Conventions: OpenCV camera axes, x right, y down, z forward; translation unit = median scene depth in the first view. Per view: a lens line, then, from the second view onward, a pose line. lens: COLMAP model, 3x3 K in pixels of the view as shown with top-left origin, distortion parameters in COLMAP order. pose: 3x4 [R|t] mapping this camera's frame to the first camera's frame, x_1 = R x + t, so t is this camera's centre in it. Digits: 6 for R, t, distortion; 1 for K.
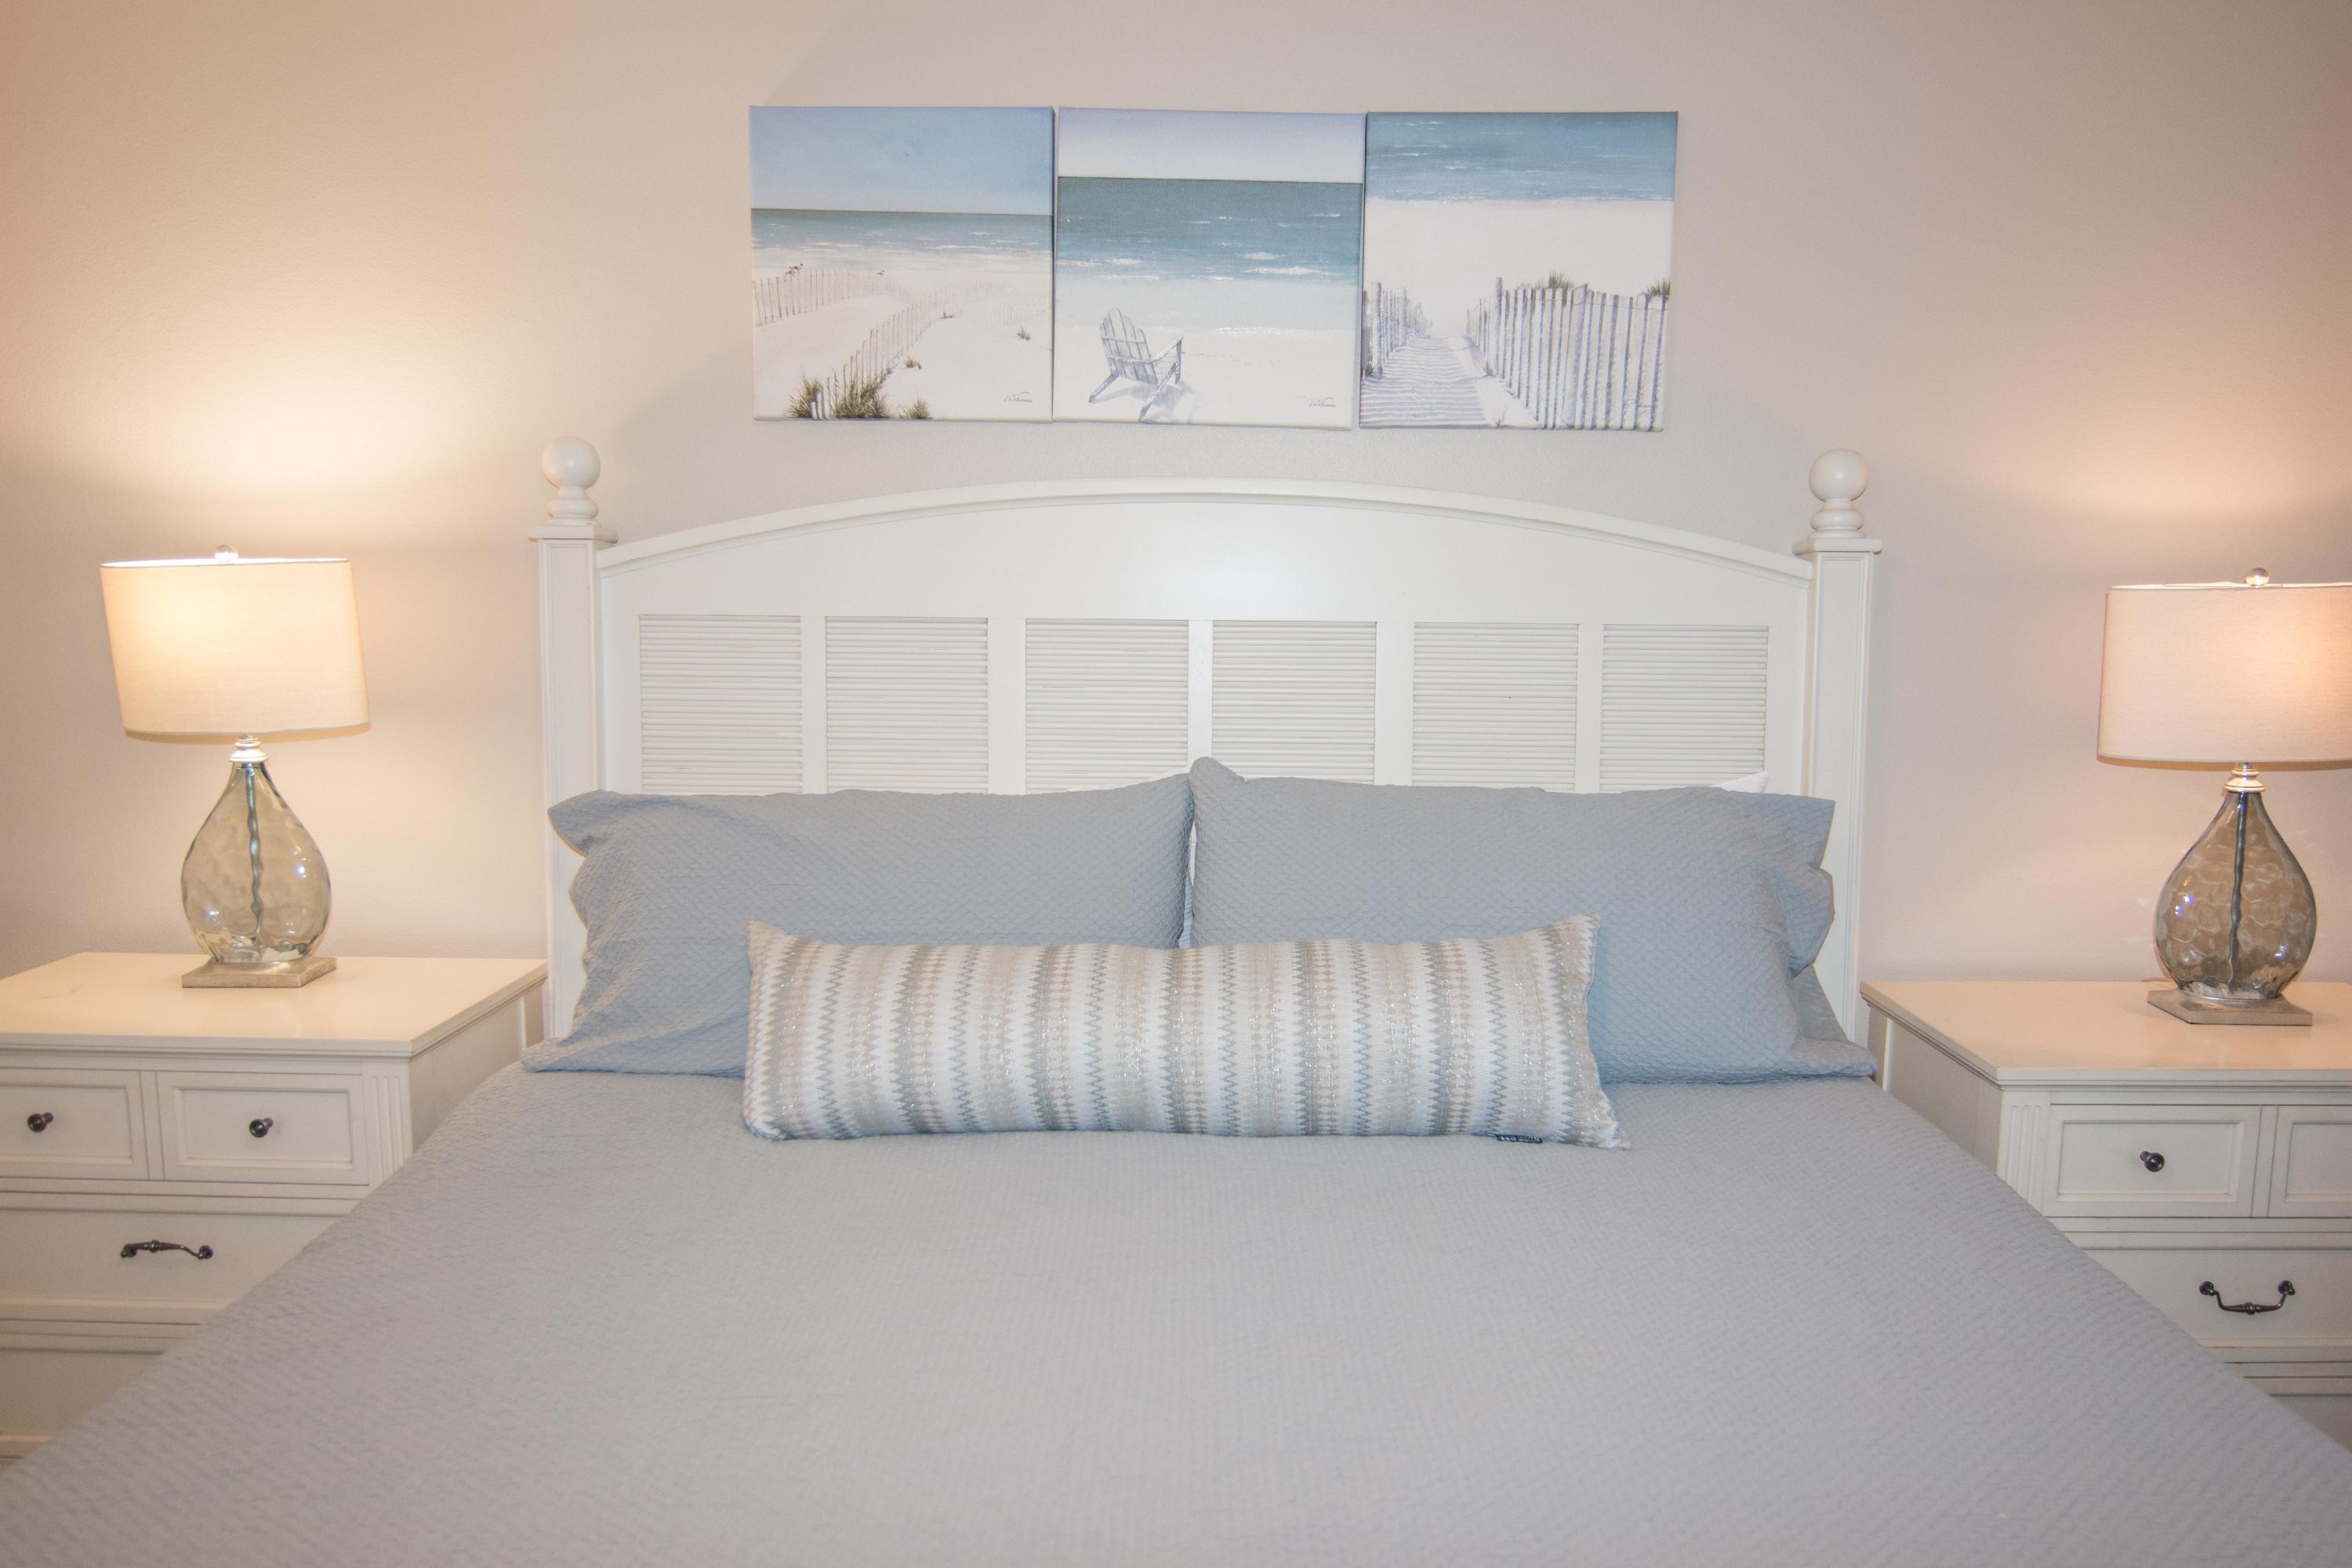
lens RADIAL K [[1684.1, 0, 1176.0], [0, 1684.1, 784.0], [0, 0, 1]] dist [-0.002145, -0.002046]
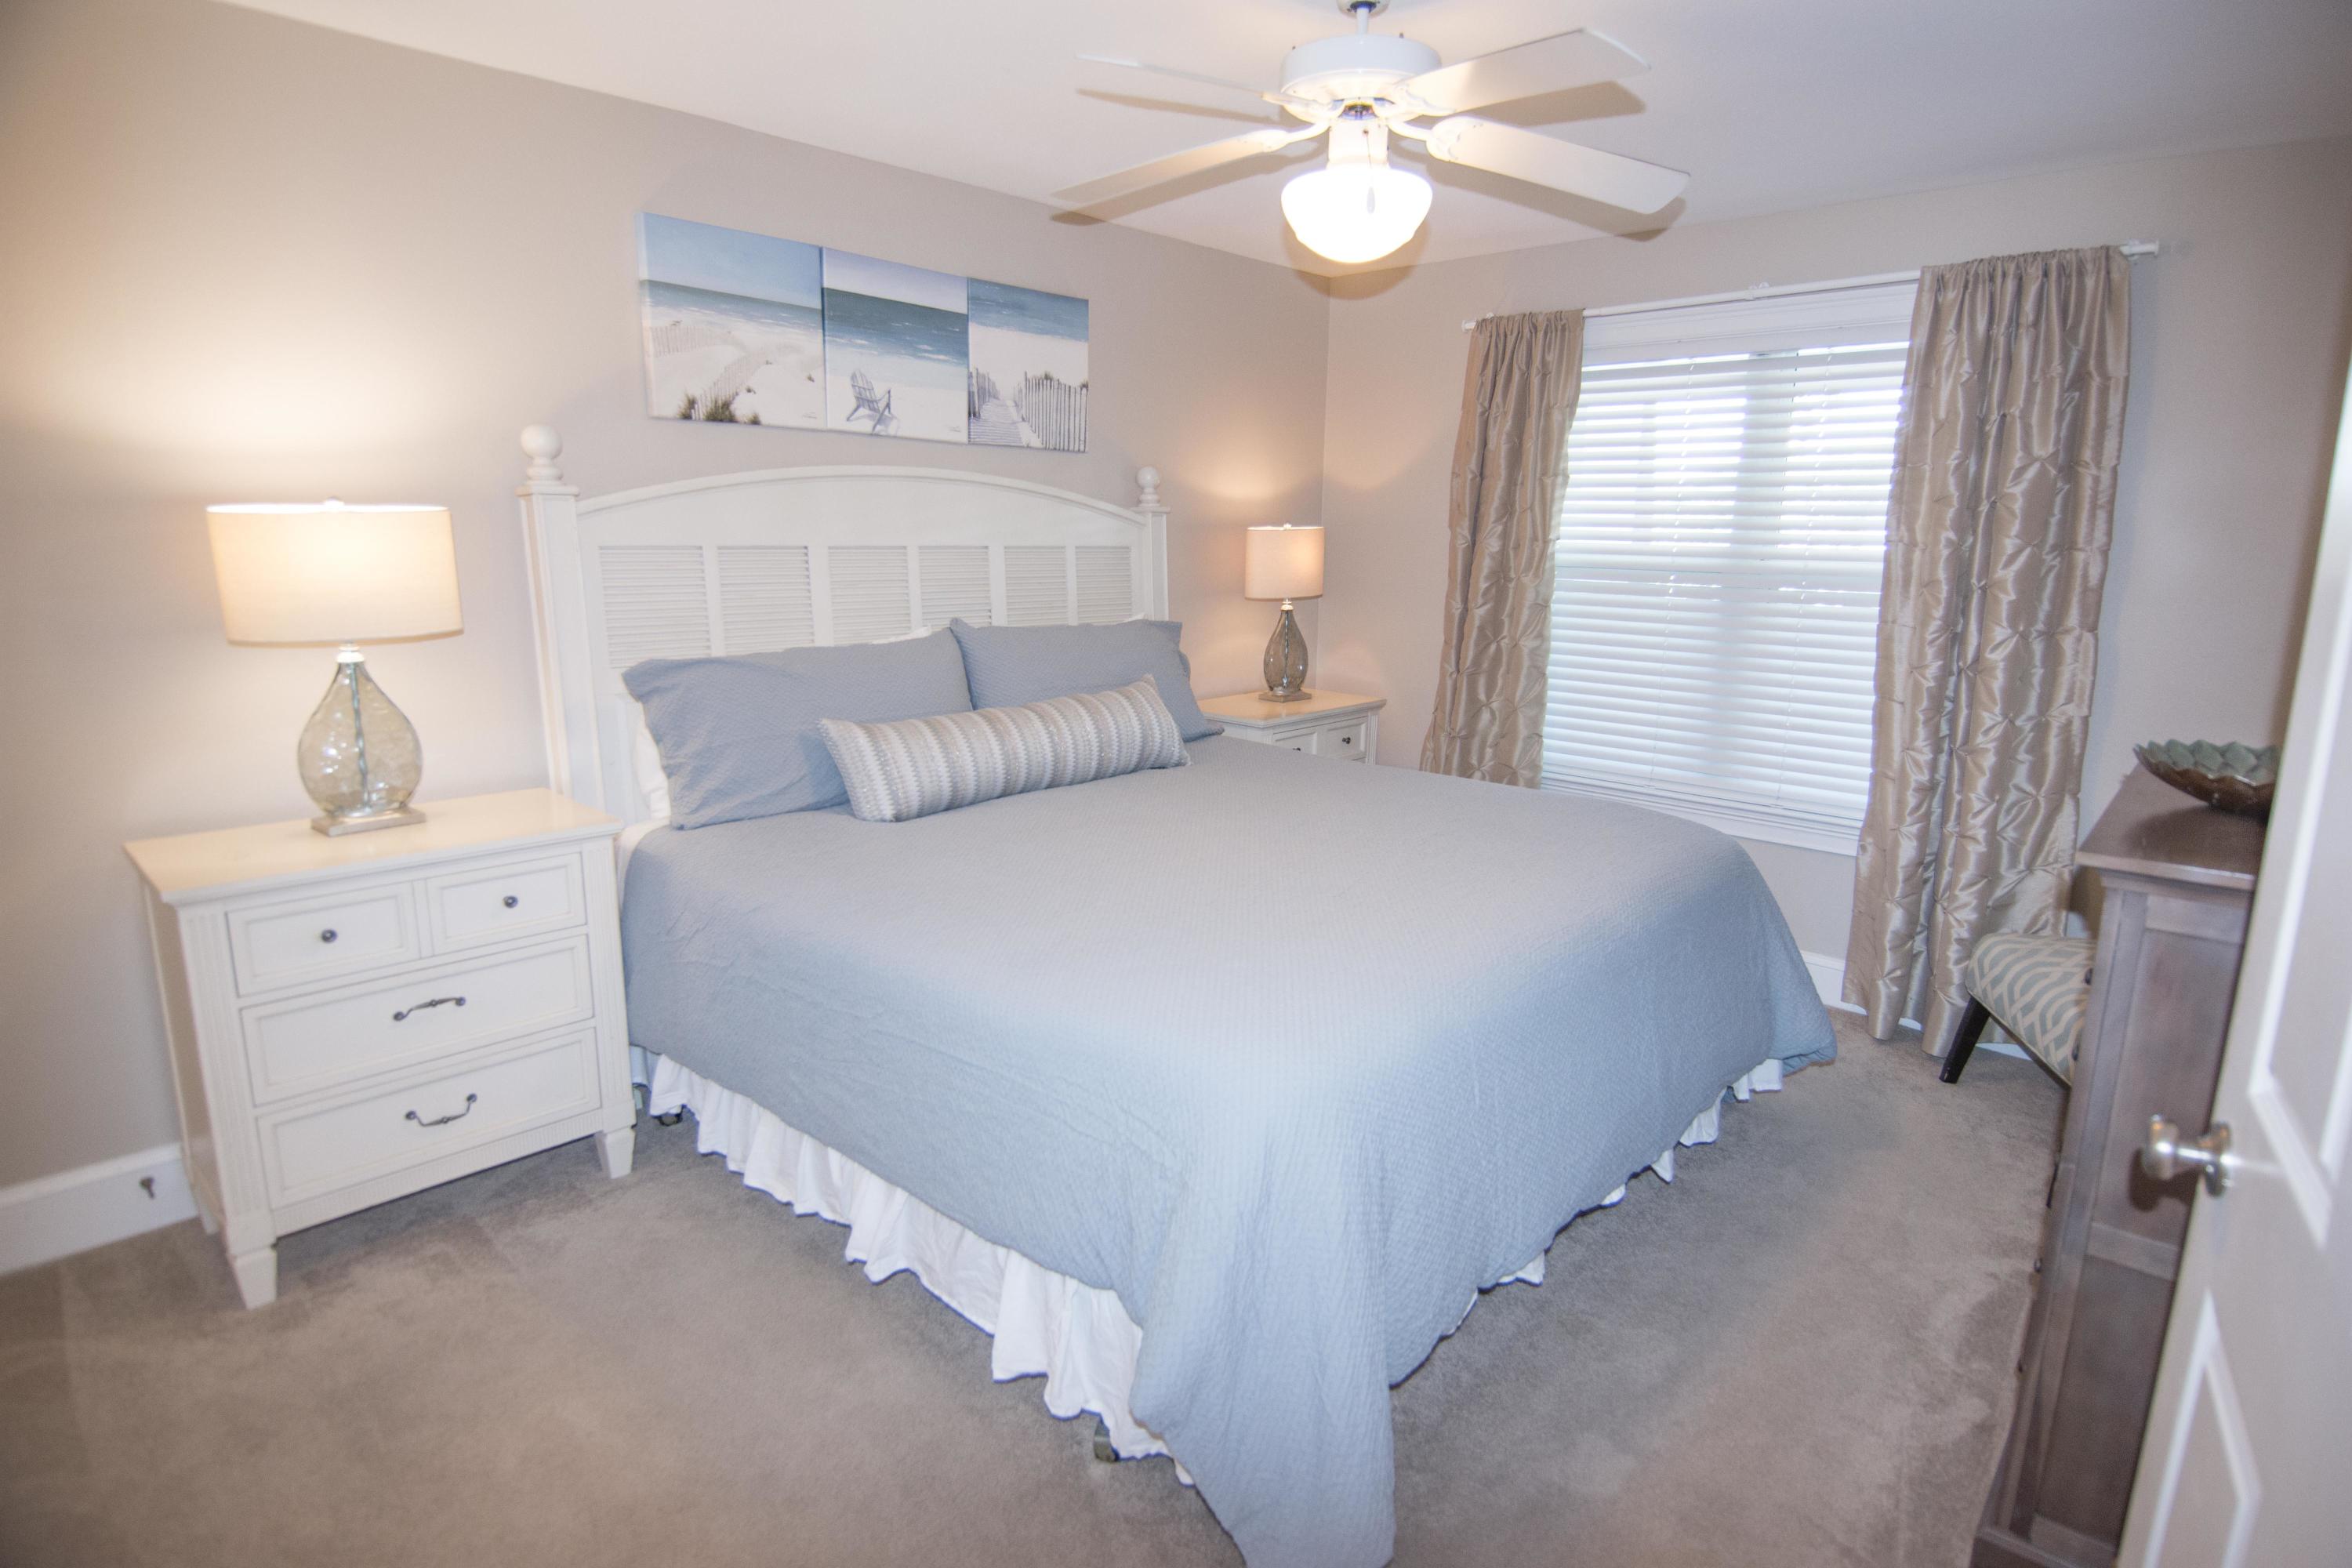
lens RADIAL K [[1243.1, 0, 1208.0], [0, 1243.1, 785.5], [0, 0, 1]] dist [0.003782, -0.020532]
pose [[0.652040, -0.152022, 0.742787, -0.836826], [0.083294, 0.988125, 0.129117, 0.013779], [-0.753595, -0.022320, 0.656960, -0.149121]]
